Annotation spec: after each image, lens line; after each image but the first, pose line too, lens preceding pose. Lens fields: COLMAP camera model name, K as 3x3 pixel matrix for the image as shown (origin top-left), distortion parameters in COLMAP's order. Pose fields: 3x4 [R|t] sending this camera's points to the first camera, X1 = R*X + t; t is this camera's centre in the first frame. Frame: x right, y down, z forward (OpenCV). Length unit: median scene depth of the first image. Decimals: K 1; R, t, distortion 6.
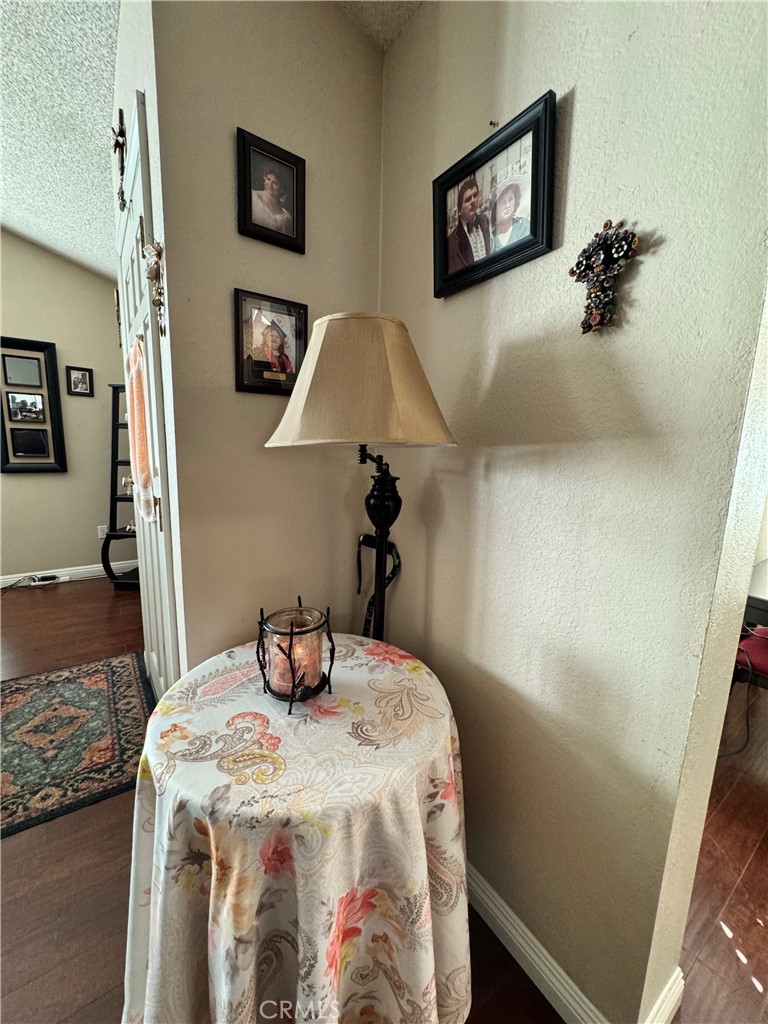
lens RADIAL K [[409.9, 0, 386.1], [0, 409.9, 509.2], [0, 0, 1]] dist [-0.003991, 0.000669]
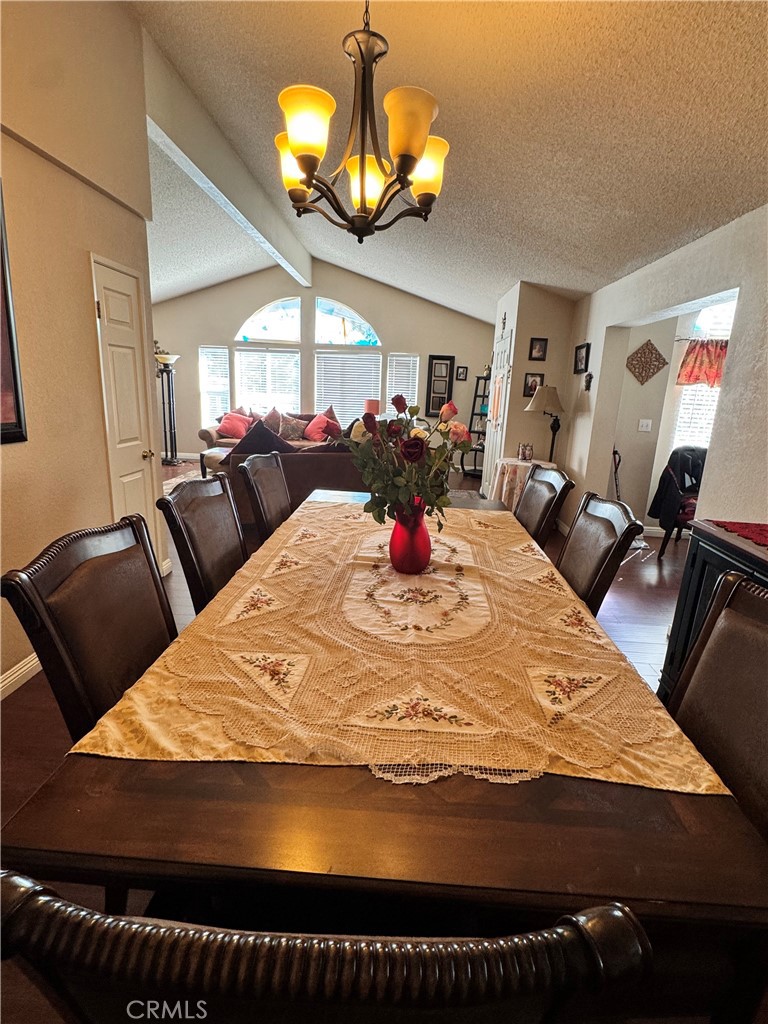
lens RADIAL K [[511.3, 0, 384.5], [0, 511.3, 510.2], [0, 0, 1]] dist [-0.001752, -0.000154]
pose [[0.788943, 0.152515, -0.595237, 0.609484], [-0.120597, 0.988299, 0.093386, 0.182828], [0.602516, -0.001893, 0.798105, -1.359554]]
